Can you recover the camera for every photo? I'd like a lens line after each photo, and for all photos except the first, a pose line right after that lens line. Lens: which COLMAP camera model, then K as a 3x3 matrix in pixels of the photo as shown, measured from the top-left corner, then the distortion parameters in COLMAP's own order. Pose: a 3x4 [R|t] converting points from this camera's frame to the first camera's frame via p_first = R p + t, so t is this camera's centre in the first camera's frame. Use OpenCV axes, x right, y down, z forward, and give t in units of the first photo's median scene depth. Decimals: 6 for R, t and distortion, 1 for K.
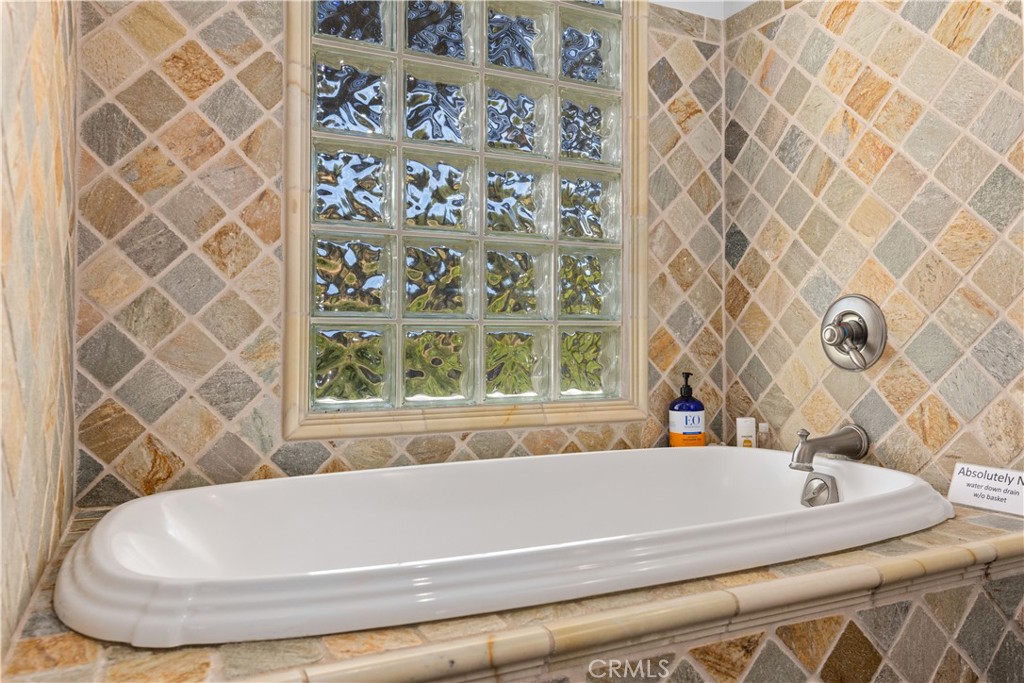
lens RADIAL K [[722.4, 0, 512.0], [0, 722.4, 341.5], [0, 0, 1]] dist [-0.003628, -0.002360]
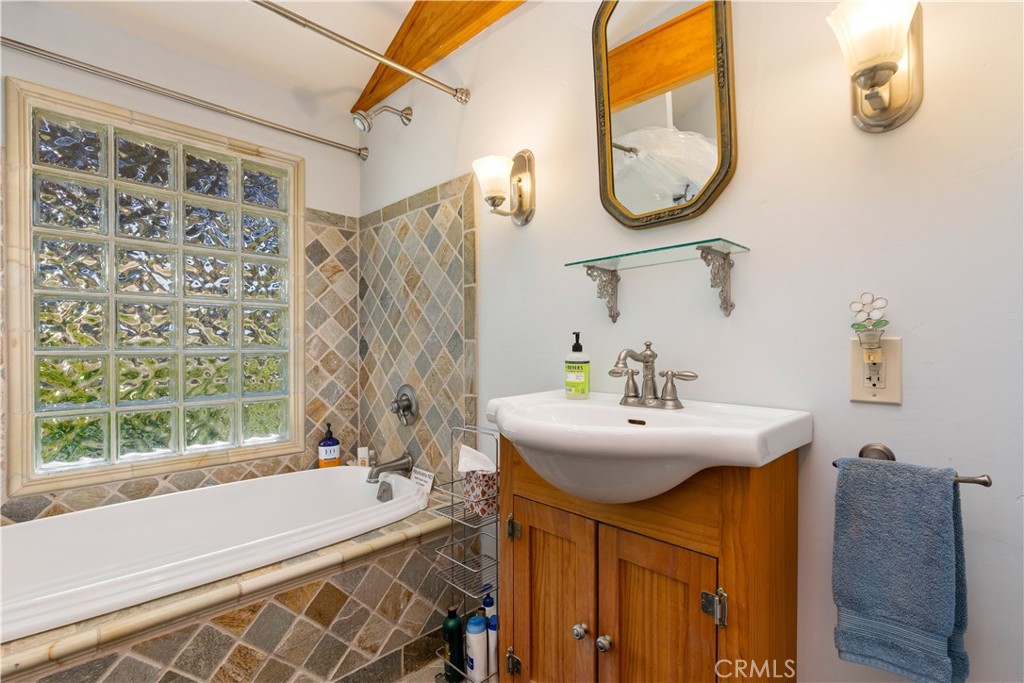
lens RADIAL K [[468.5, 0, 512.7], [0, 468.5, 352.2], [0, 0, 1]] dist [-0.000080, -0.000212]
pose [[0.944672, -0.004886, 0.327979, 0.294894], [-0.001707, 0.999802, 0.019810, -0.154652], [-0.328011, -0.019274, 0.944477, -0.215756]]
